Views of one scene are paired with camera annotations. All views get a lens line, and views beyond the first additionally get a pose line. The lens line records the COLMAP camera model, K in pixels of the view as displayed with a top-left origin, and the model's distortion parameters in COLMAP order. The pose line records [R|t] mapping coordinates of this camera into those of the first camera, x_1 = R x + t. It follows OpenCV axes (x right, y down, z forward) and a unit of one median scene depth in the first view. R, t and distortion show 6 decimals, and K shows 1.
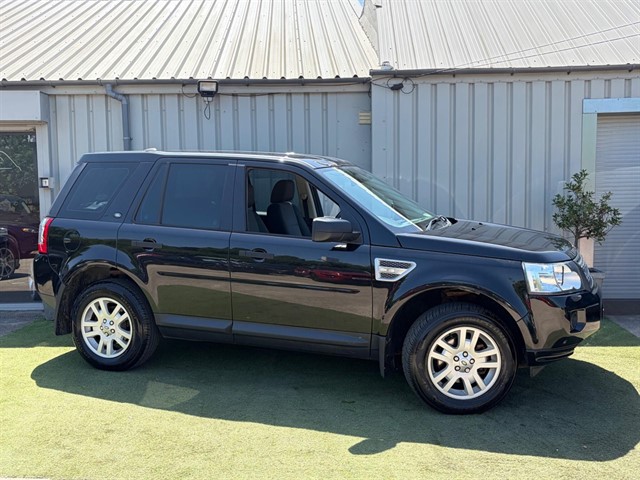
lens RADIAL K [[649.1, 0, 305.2], [0, 649.1, 238.2], [0, 0, 1]] dist [0.072373, -0.203438]
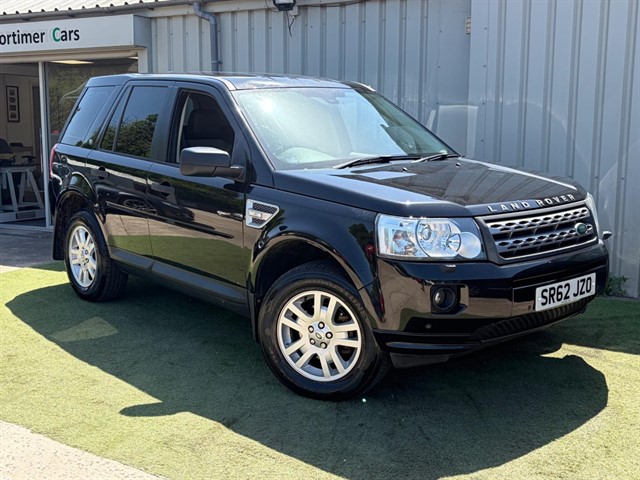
lens RADIAL K [[756.5, 0, 320.0], [0, 756.5, 240.0], [0, 0, 1]] dist [0.102082, -0.347361]
pose [[0.879572, 0.083020, -0.468467, 0.665205], [-0.047018, 0.995005, 0.088053, -0.006689], [0.473437, -0.055423, 0.879082, 0.192999]]
